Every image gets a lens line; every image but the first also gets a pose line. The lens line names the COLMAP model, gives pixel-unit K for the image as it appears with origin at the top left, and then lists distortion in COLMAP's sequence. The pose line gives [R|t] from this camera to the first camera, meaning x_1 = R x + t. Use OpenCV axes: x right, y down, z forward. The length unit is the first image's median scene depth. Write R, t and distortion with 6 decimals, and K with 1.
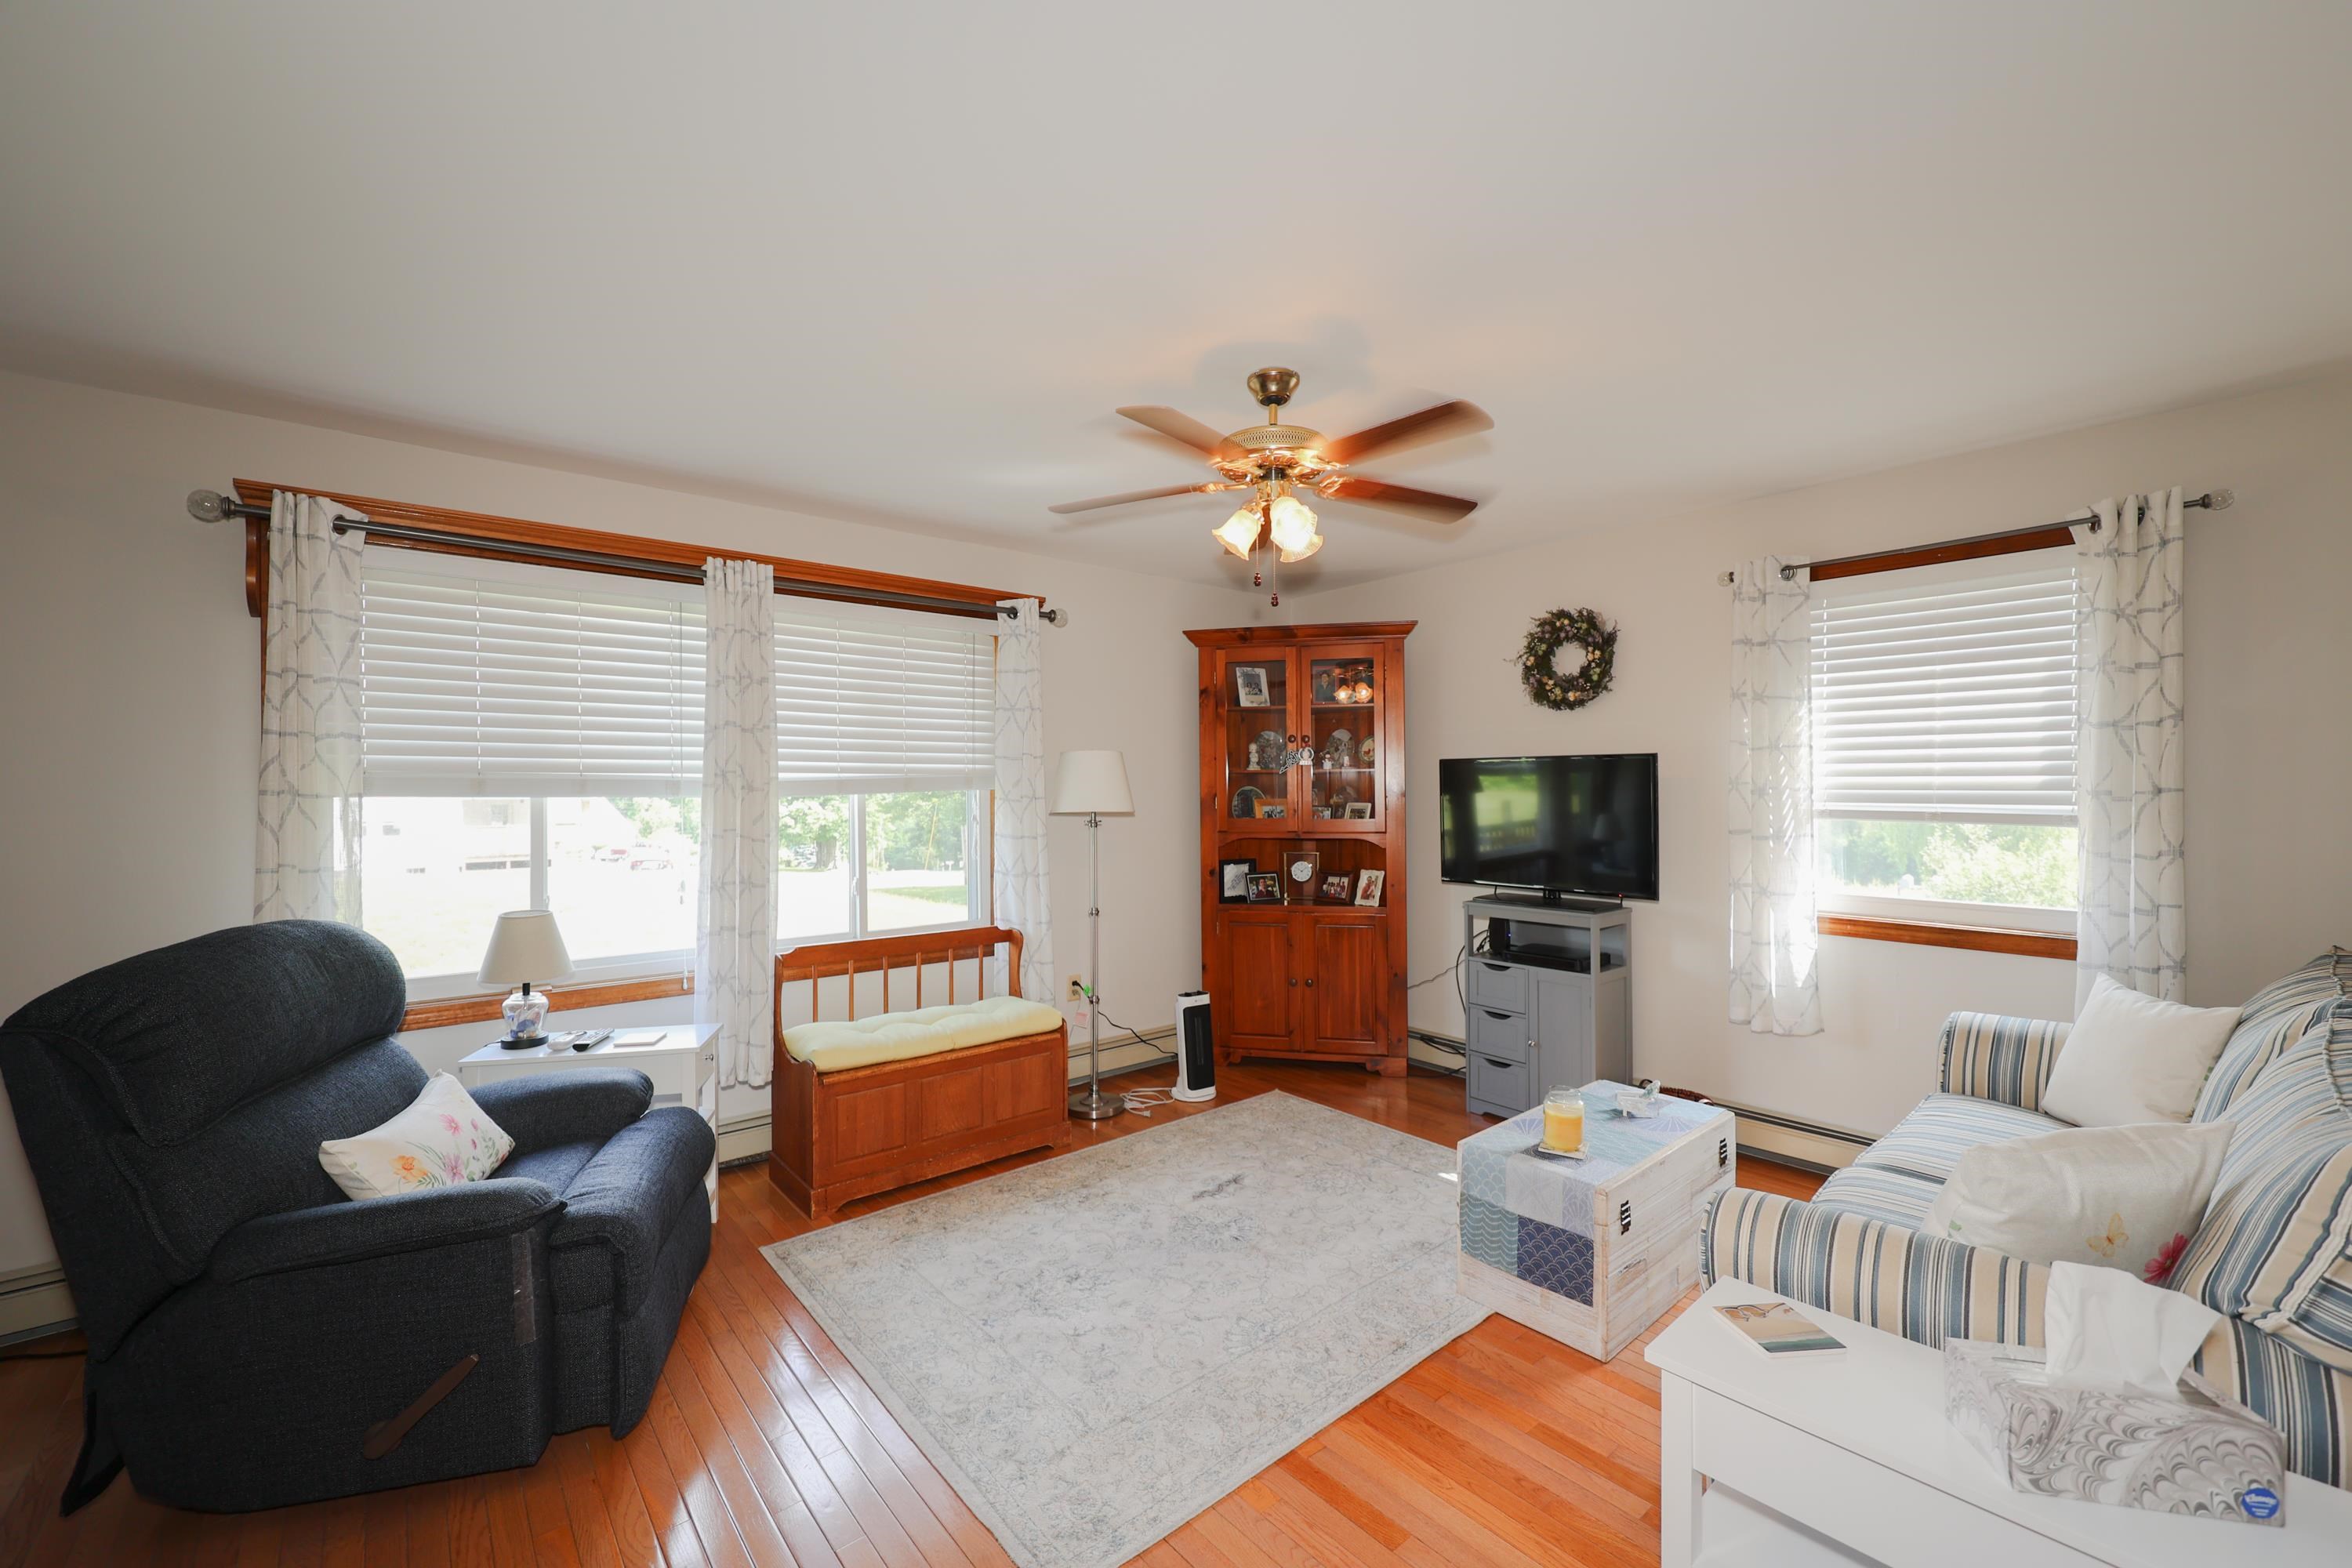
lens RADIAL K [[958.9, 0, 1177.1], [0, 958.9, 780.8], [0, 0, 1]] dist [0.008975, -0.000798]
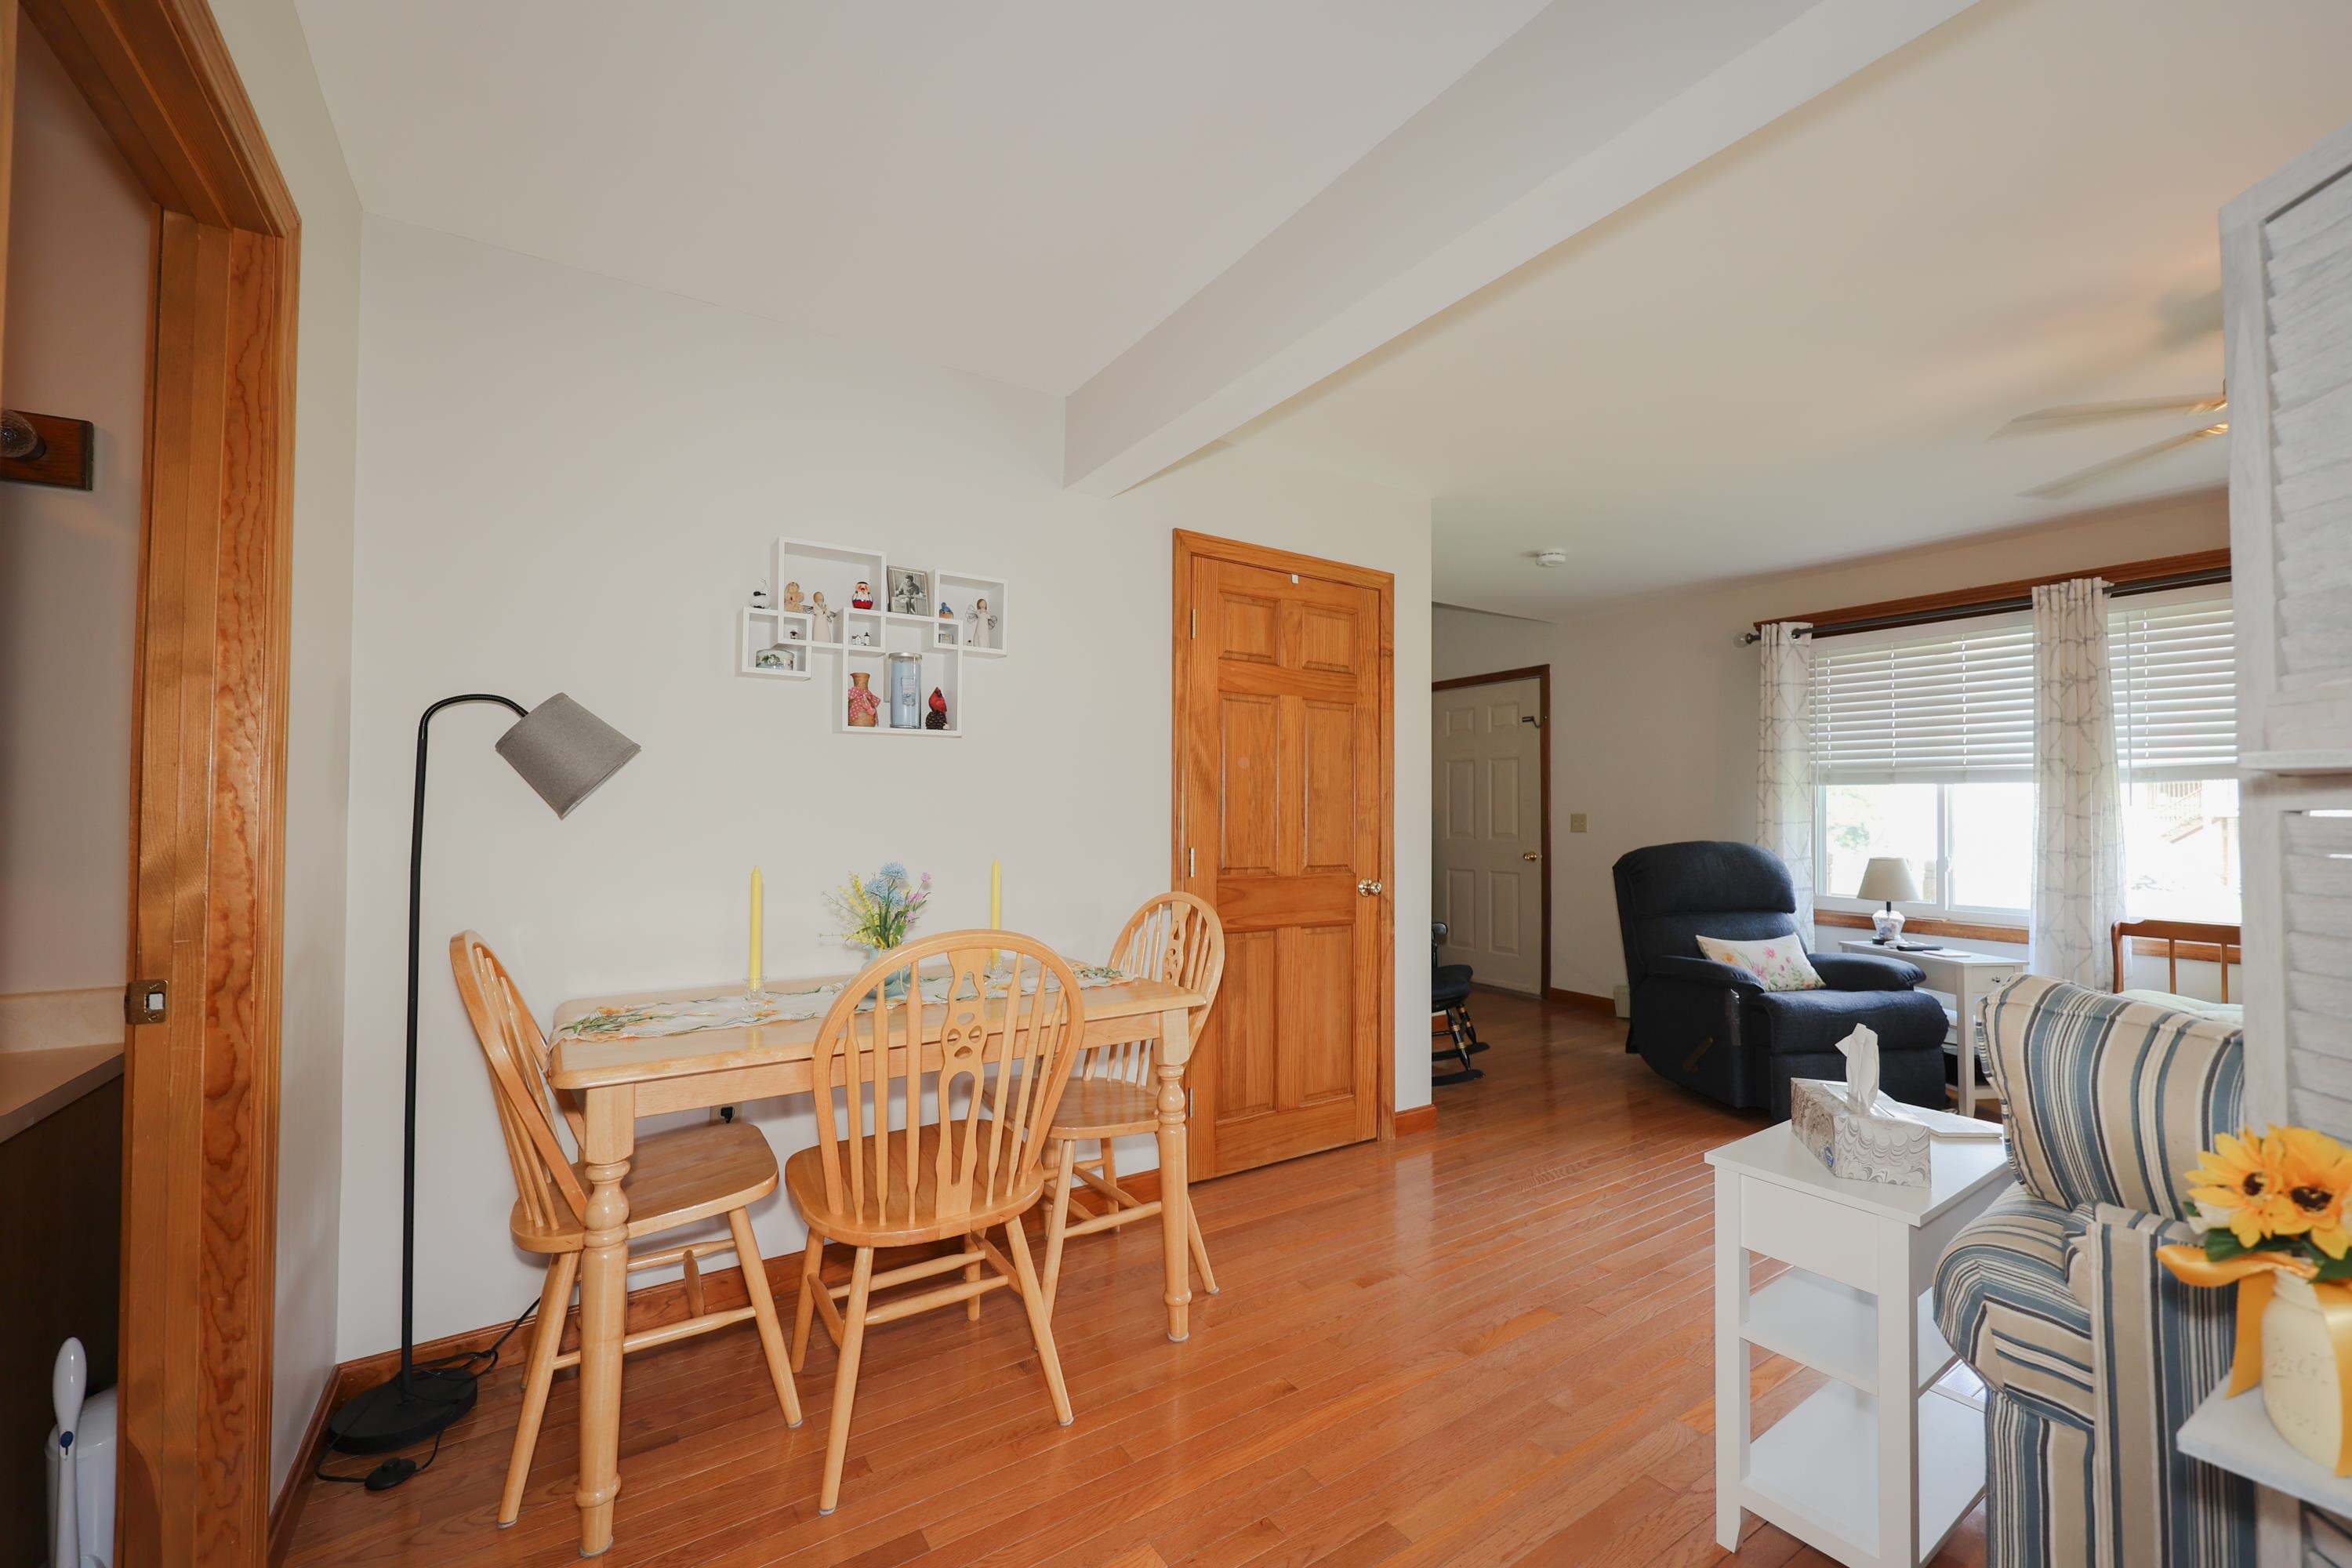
lens RADIAL K [[958.9, 0, 1179.9], [0, 958.9, 786.9], [0, 0, 1]] dist [0.008975, -0.000798]
pose [[-0.122355, -0.024566, -0.992182, 0.880670], [-0.001741, 0.999697, -0.024538, 0.056906], [0.992485, -0.001275, -0.122361, 0.064101]]
